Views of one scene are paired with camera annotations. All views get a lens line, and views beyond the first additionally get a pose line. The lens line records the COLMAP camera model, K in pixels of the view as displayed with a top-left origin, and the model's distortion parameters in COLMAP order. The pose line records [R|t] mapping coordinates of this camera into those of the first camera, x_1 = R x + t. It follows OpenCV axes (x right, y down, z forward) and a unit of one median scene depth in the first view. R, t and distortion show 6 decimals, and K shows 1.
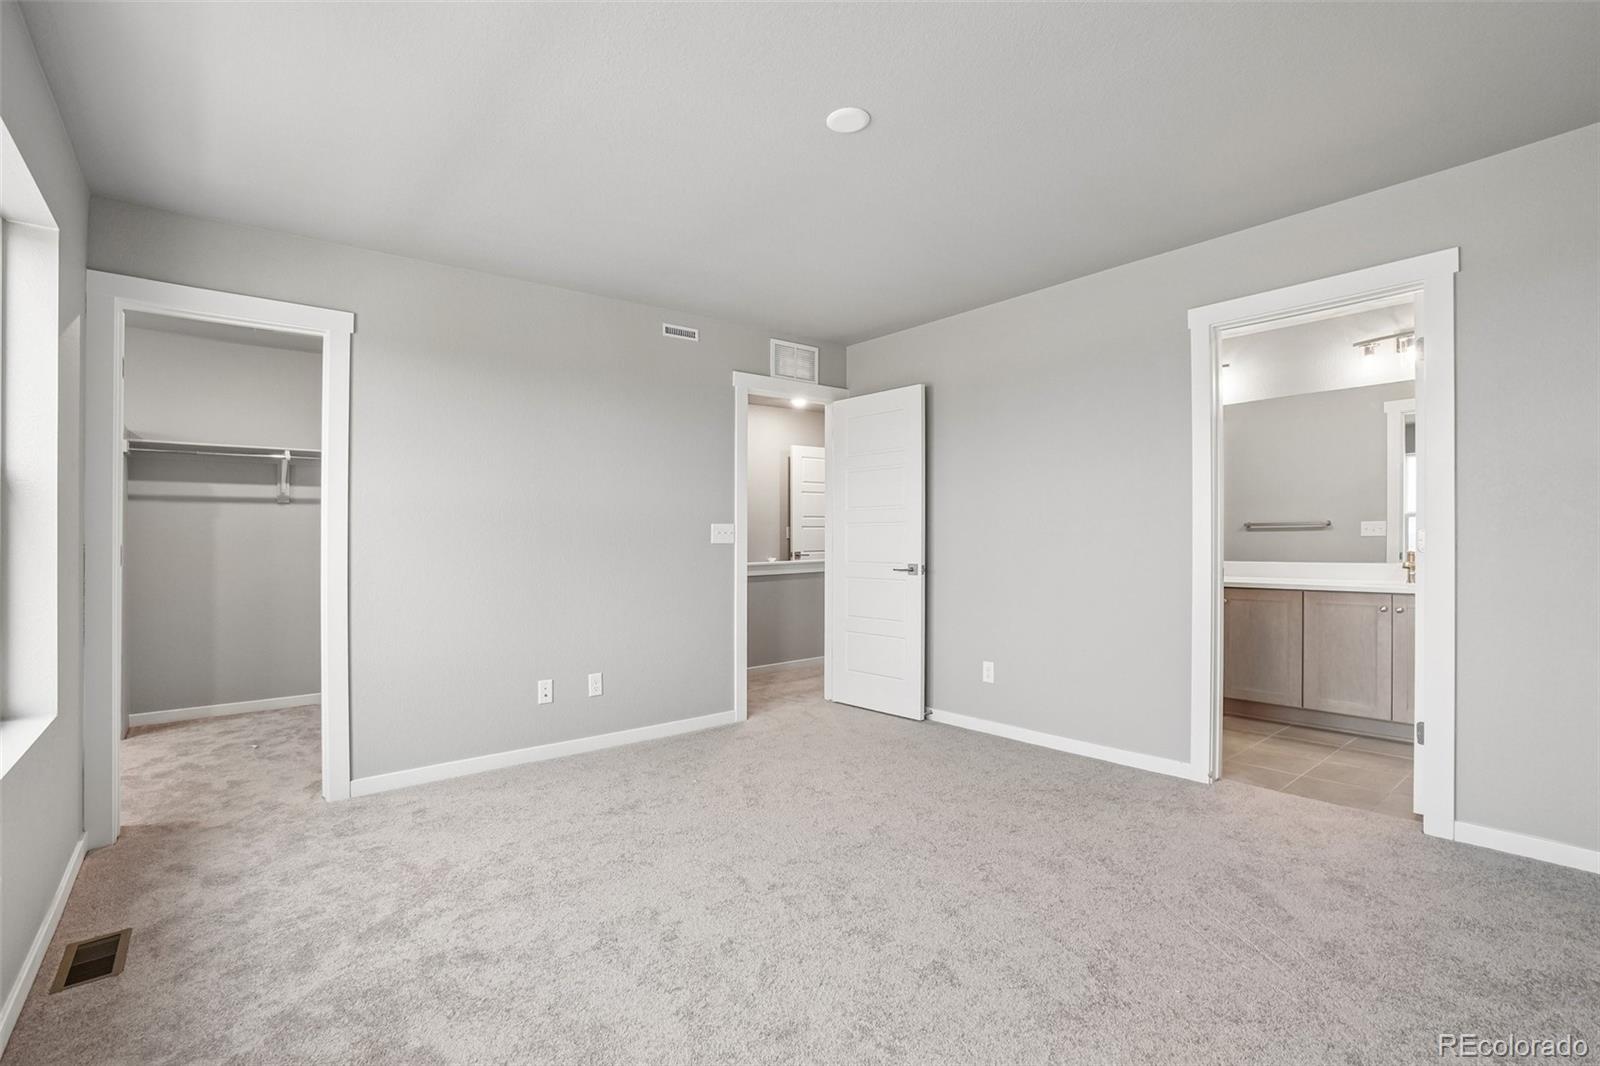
lens RADIAL K [[733.7, 0, 786.4], [0, 733.7, 540.6], [0, 0, 1]] dist [-0.039598, 0.010175]
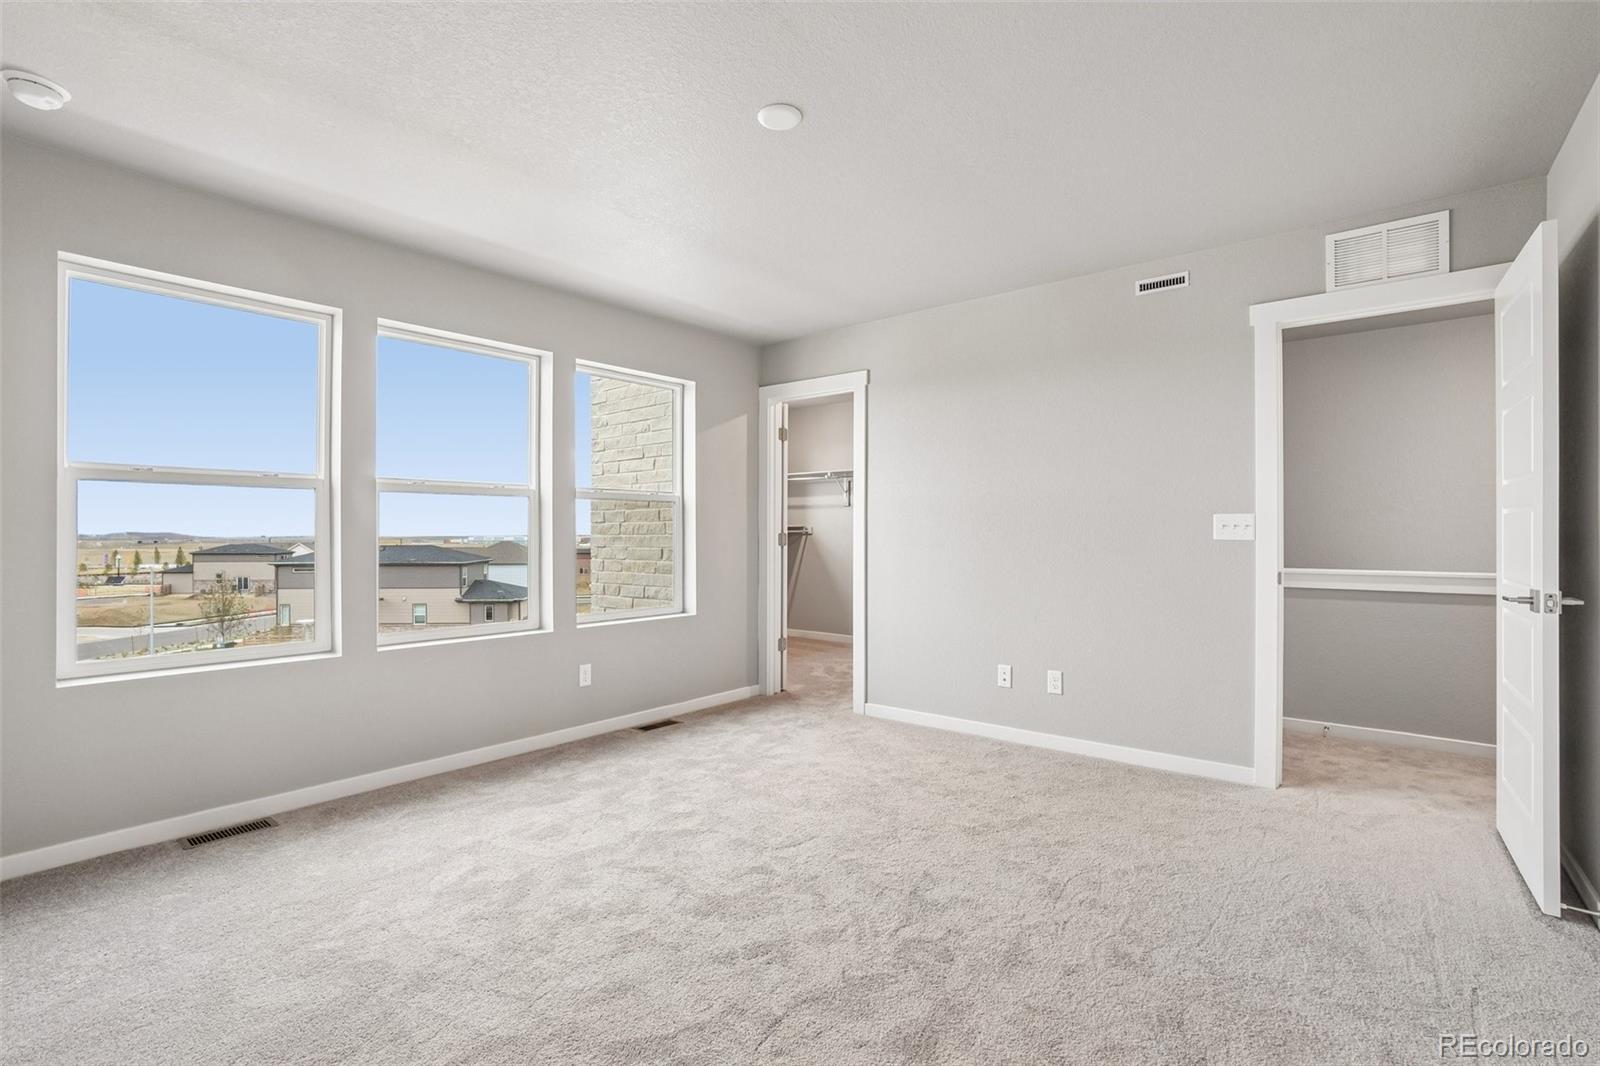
lens RADIAL K [[733.7, 0, 822.6], [0, 733.7, 529.7], [0, 0, 1]] dist [-0.039598, 0.010175]
pose [[0.217252, 0.006648, -0.976093, 0.653139], [-0.005504, 0.999969, 0.005585, -0.010564], [0.976100, 0.004159, 0.217282, 0.513189]]
